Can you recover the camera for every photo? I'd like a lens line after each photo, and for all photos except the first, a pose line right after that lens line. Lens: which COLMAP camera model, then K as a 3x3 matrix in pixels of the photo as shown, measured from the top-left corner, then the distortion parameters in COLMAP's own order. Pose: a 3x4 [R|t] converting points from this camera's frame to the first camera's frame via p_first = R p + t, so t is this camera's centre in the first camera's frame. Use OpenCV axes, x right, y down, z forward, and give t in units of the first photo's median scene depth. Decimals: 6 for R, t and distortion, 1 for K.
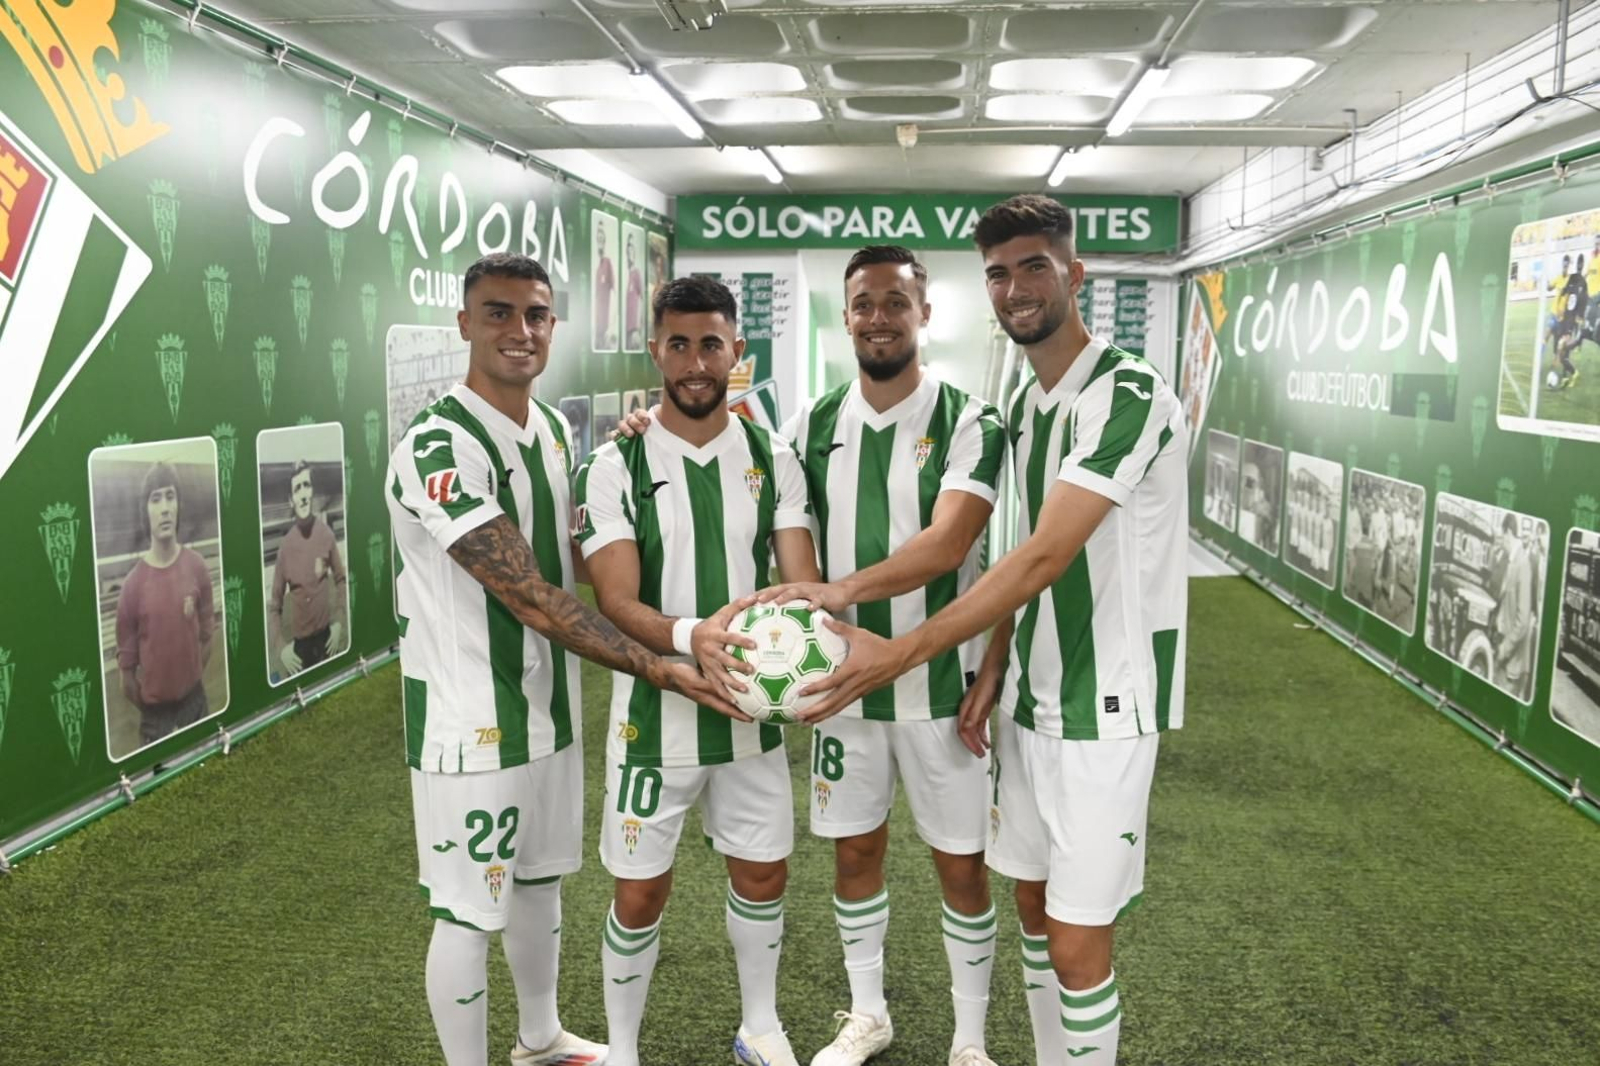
lens RADIAL K [[1267.8, 0, 800.0], [0, 1267.8, 533.0], [0, 0, 1]] dist [-0.070313, 0.001700]
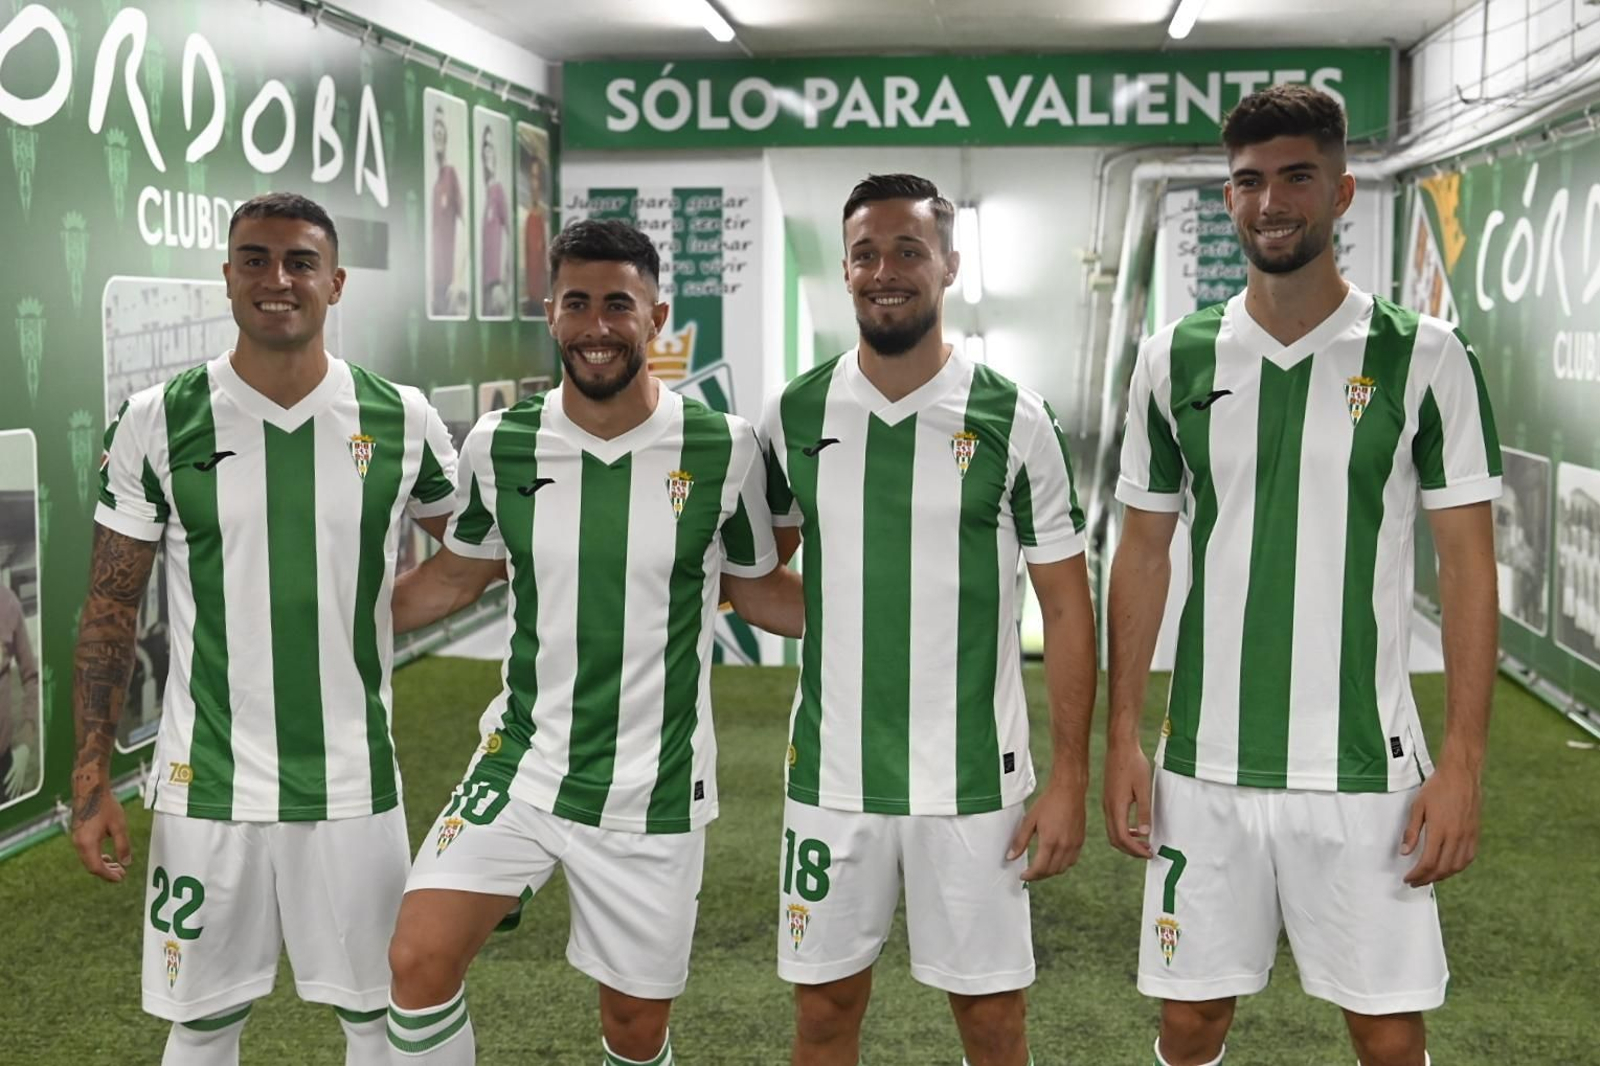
lens RADIAL K [[2415.2, 0, 800.0], [0, 2415.2, 533.0], [0, 0, 1]] dist [0.125173, -0.068162]
pose [[0.999918, -0.011341, -0.005900, 0.023014], [0.011009, 0.998504, -0.053565, 0.026234], [0.006499, 0.053495, 0.998547, -0.174375]]
